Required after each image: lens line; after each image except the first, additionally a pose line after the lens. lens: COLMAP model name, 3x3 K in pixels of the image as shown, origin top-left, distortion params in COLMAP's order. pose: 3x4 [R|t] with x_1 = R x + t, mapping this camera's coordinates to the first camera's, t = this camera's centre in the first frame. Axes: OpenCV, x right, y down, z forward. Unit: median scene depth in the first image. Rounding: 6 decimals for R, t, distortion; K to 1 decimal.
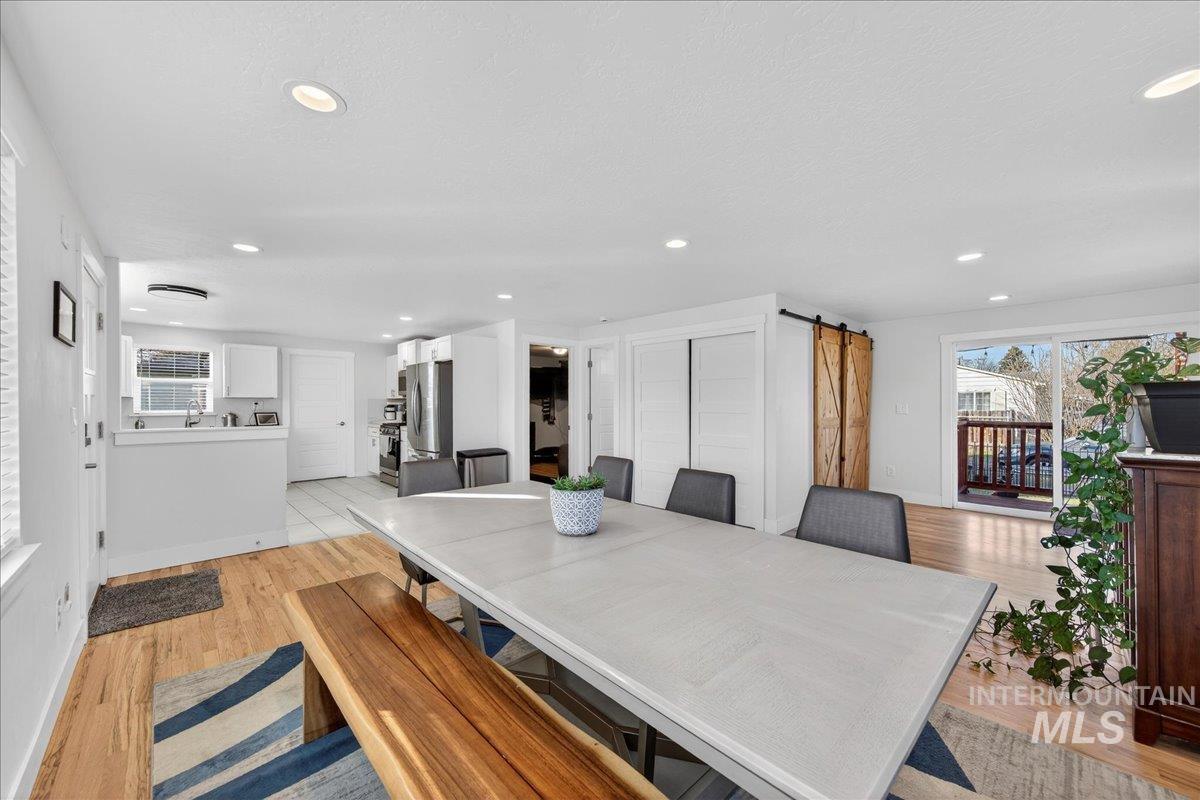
lens RADIAL K [[442.1, 0, 600.0], [0, 442.1, 400.0], [0, 0, 1]] dist [-0.000711, -0.000088]
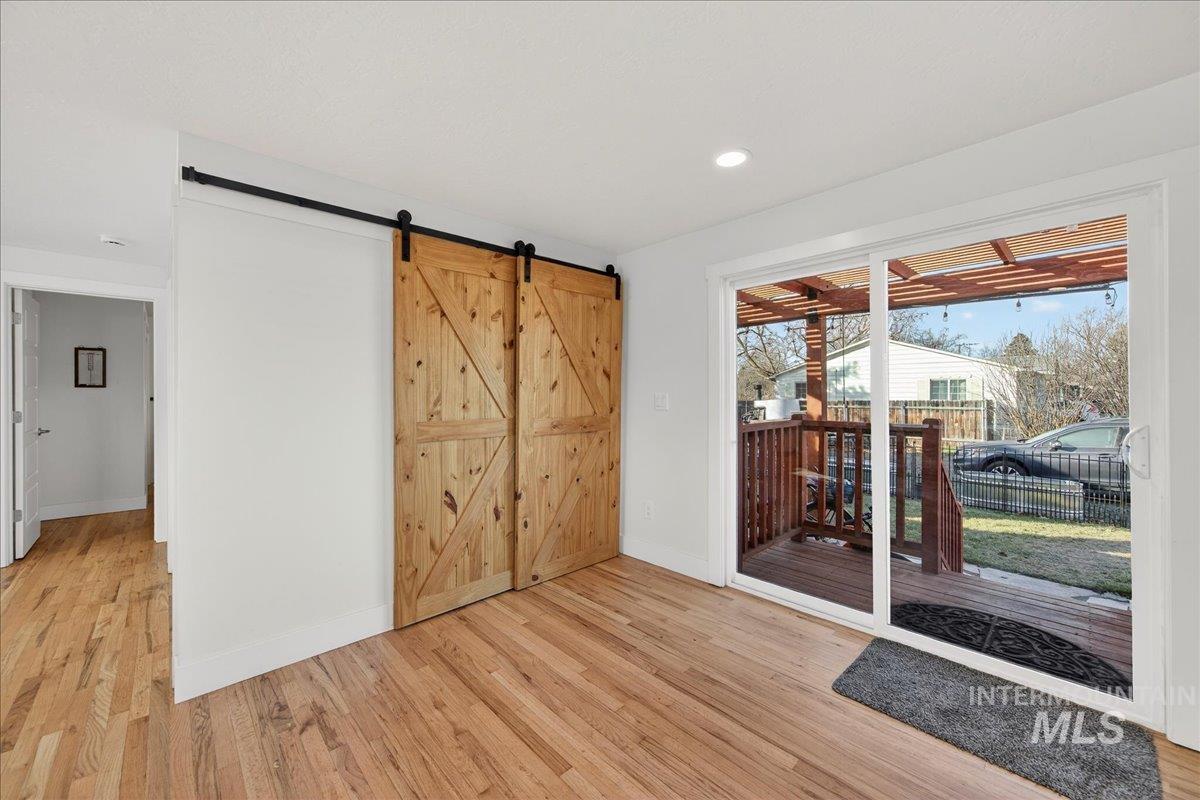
lens RADIAL K [[434.7, 0, 606.0], [0, 434.7, 394.5], [0, 0, 1]] dist [0.000641, 0.000075]
pose [[0.999922, -0.006026, -0.010954, 0.662747], [0.006100, 0.999959, 0.006733, 0.008167], [0.010913, -0.006800, 0.999917, 0.479324]]
